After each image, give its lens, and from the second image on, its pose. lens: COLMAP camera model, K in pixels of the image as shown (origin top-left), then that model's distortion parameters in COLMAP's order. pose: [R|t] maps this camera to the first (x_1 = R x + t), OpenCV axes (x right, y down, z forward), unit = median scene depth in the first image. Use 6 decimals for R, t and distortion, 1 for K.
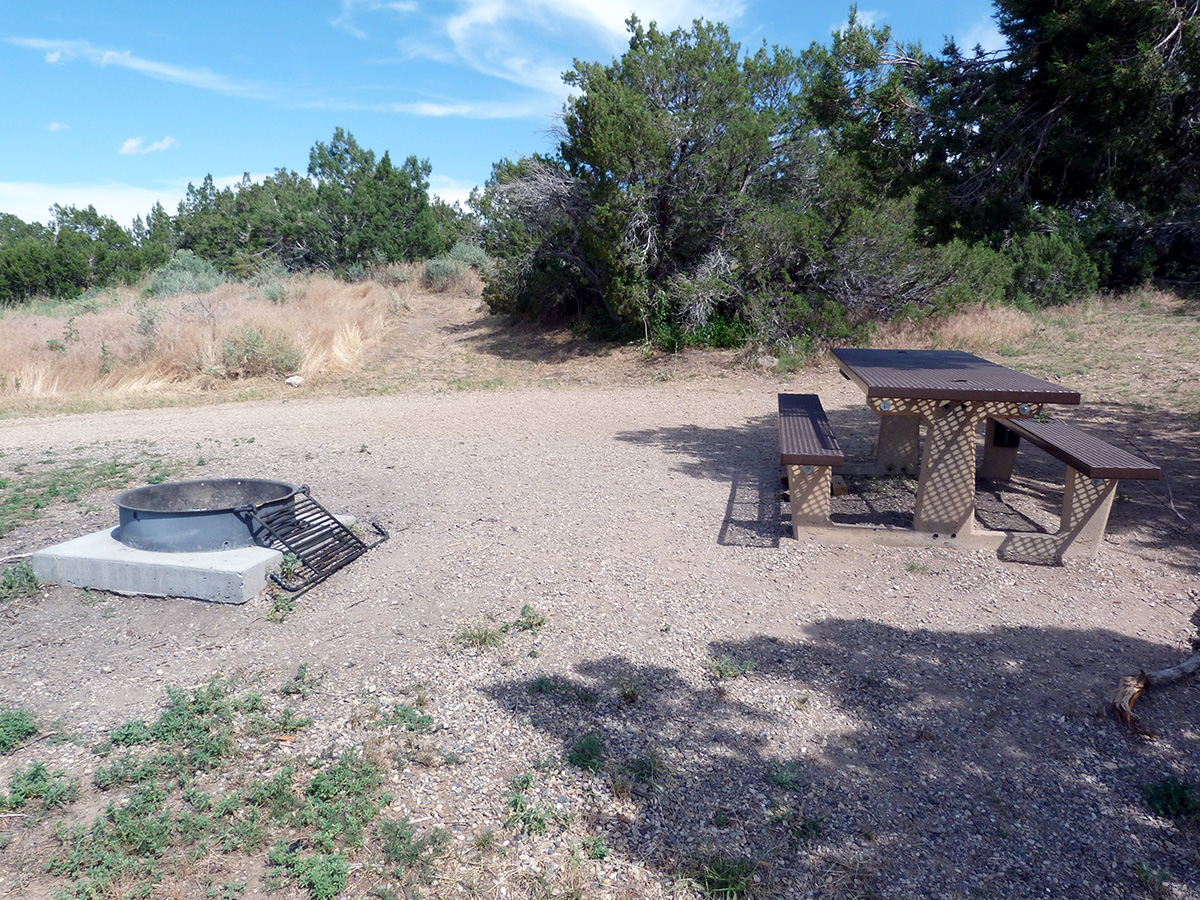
lens RADIAL K [[898.2, 0, 583.3], [0, 898.2, 450.8], [0, 0, 1]] dist [-0.051369, 0.043608]
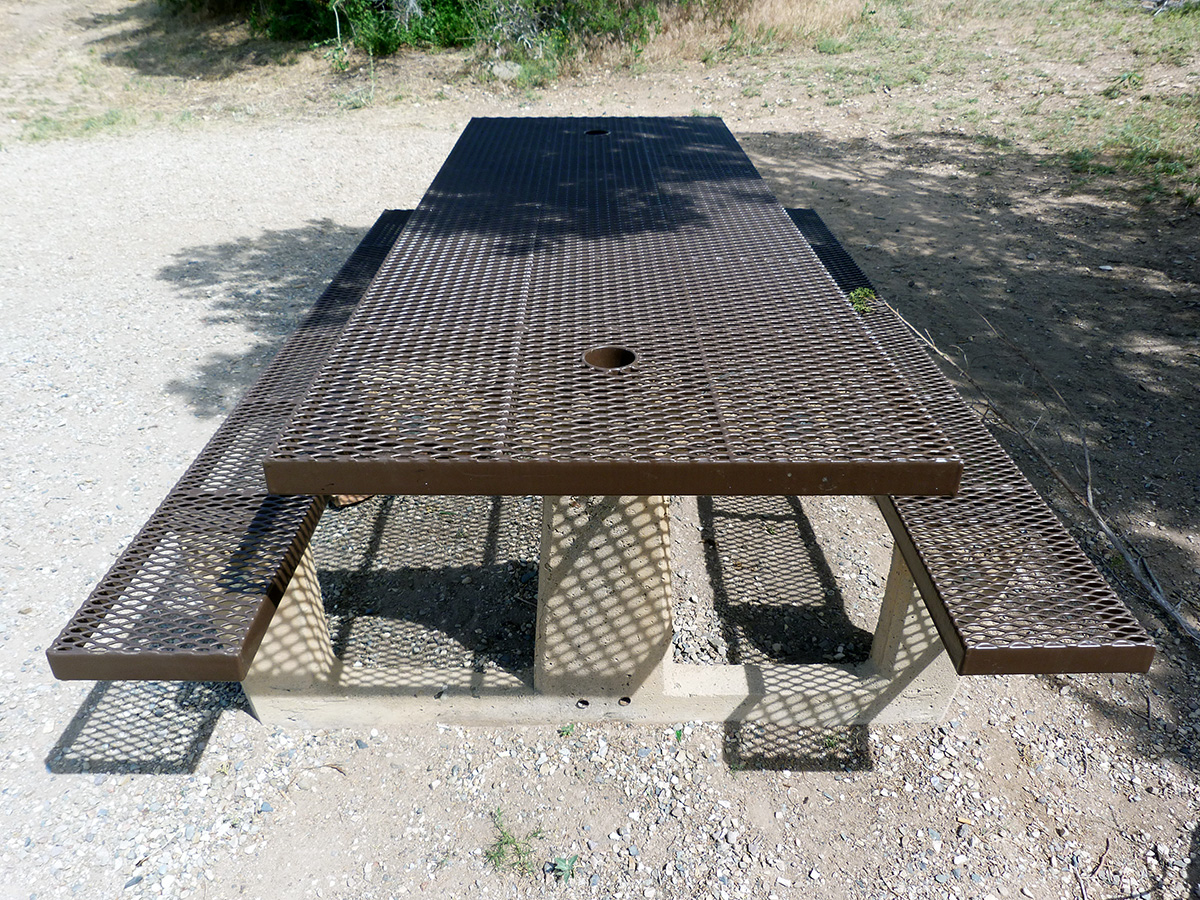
lens RADIAL K [[898.2, 0, 583.3], [0, 898.2, 450.8], [0, 0, 1]] dist [-0.051369, 0.043608]
pose [[0.981846, -0.099749, 0.161333, 0.147778], [0.039604, 0.939618, 0.339925, -0.065957], [-0.185499, -0.327365, 0.926511, 0.285529]]
